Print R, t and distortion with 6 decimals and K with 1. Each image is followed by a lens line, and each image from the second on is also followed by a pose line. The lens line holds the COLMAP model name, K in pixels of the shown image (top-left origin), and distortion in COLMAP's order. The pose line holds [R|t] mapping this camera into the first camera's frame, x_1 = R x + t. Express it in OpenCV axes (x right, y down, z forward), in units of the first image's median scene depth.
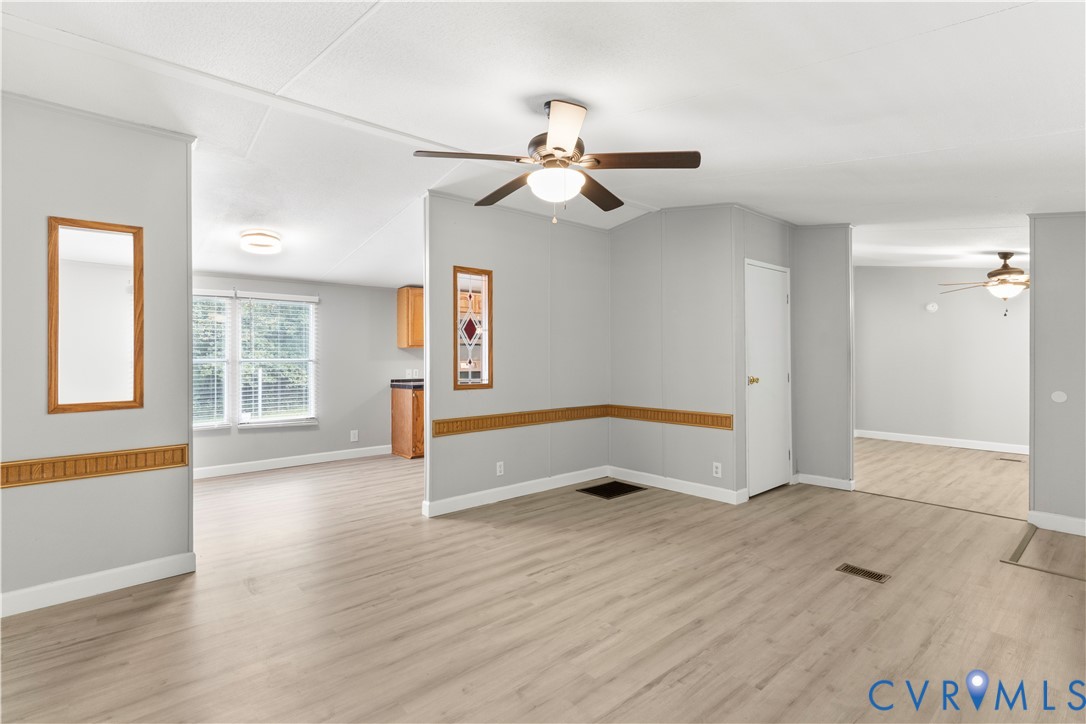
lens RADIAL K [[520.5, 0, 547.2], [0, 520.5, 354.0], [0, 0, 1]] dist [0.000955, 0.000461]
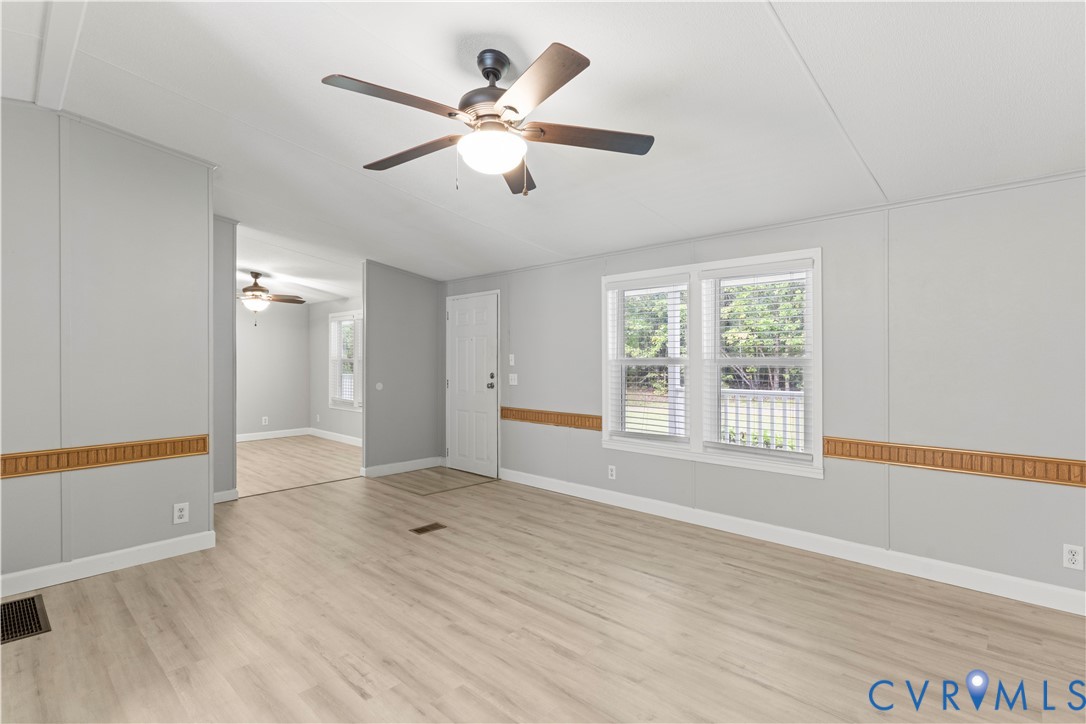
lens RADIAL K [[520.5, 0, 547.2], [0, 520.5, 354.0], [0, 0, 1]] dist [0.000955, 0.000461]
pose [[-0.097215, 0.009886, 0.995214, -0.706872], [-0.003023, 0.999943, -0.010229, 0.003325], [-0.995259, -0.004003, -0.097180, 0.840698]]
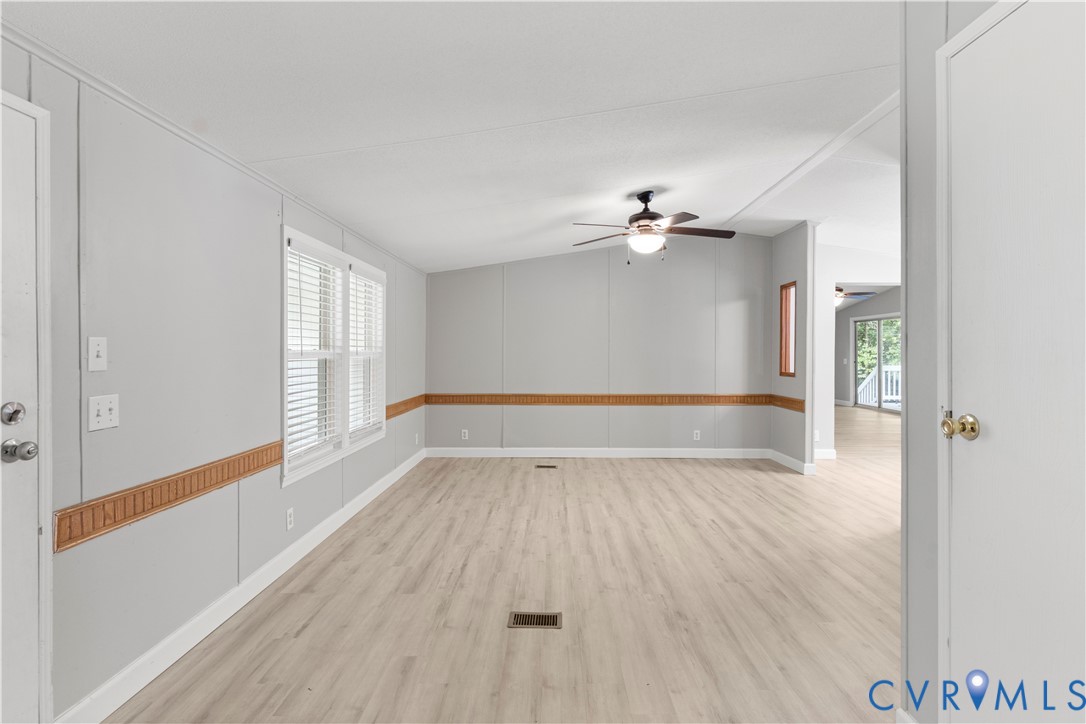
lens RADIAL K [[520.5, 0, 547.2], [0, 520.5, 354.0], [0, 0, 1]] dist [0.000955, 0.000461]
pose [[-0.671338, 0.005345, -0.741132, 1.194420], [0.006723, 0.999977, 0.001122, 0.009561], [0.741121, -0.004230, -0.671359, 1.565557]]
